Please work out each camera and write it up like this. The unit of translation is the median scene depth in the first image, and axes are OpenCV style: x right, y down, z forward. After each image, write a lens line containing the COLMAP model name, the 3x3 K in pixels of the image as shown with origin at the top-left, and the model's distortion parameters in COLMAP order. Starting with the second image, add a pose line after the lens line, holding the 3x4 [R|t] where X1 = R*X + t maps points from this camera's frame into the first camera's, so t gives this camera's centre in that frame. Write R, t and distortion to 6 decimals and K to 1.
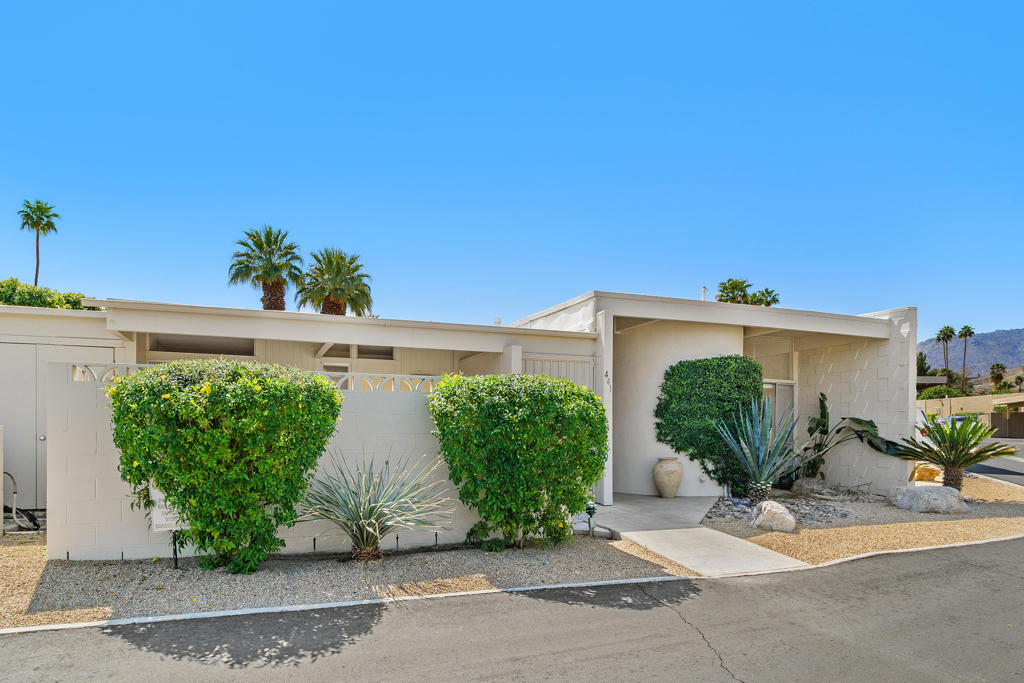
lens RADIAL K [[640.5, 0, 490.5], [0, 640.5, 434.3], [0, 0, 1]] dist [-0.005037, 0.004492]
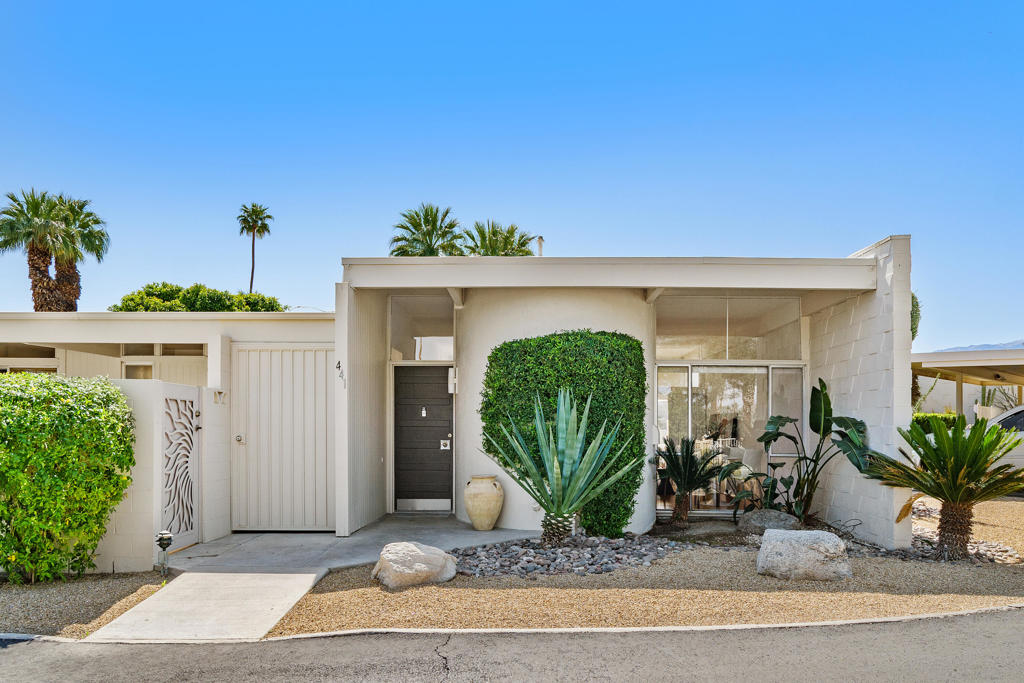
lens RADIAL K [[776.8, 0, 520.6], [0, 776.8, 417.2], [0, 0, 1]] dist [-0.005152, 0.001121]
pose [[0.925273, -0.008950, -0.379196, 0.571927], [-0.000556, 0.999688, -0.024953, -0.006759], [0.379301, 0.023299, 0.924980, 0.174309]]
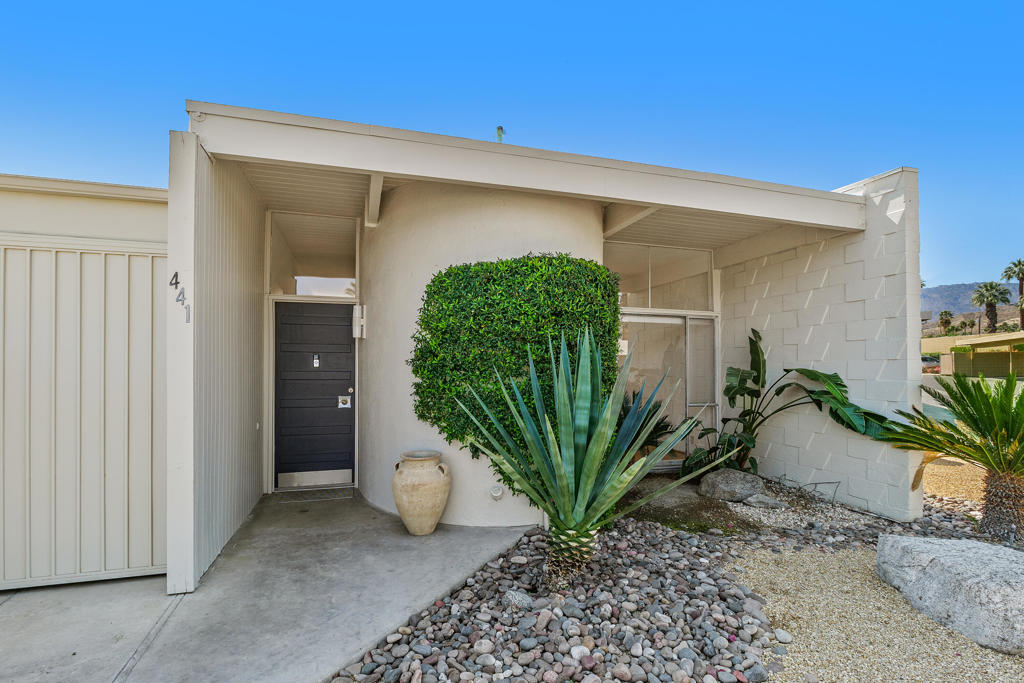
lens RADIAL K [[475.9, 0, 510.7], [0, 475.9, 356.4], [0, 0, 1]] dist [0.002437, -0.001549]
pose [[0.998022, -0.006345, -0.062539, 0.326901], [0.004483, 0.999544, -0.029870, -0.026126], [0.062700, 0.029531, 0.997595, 0.547847]]
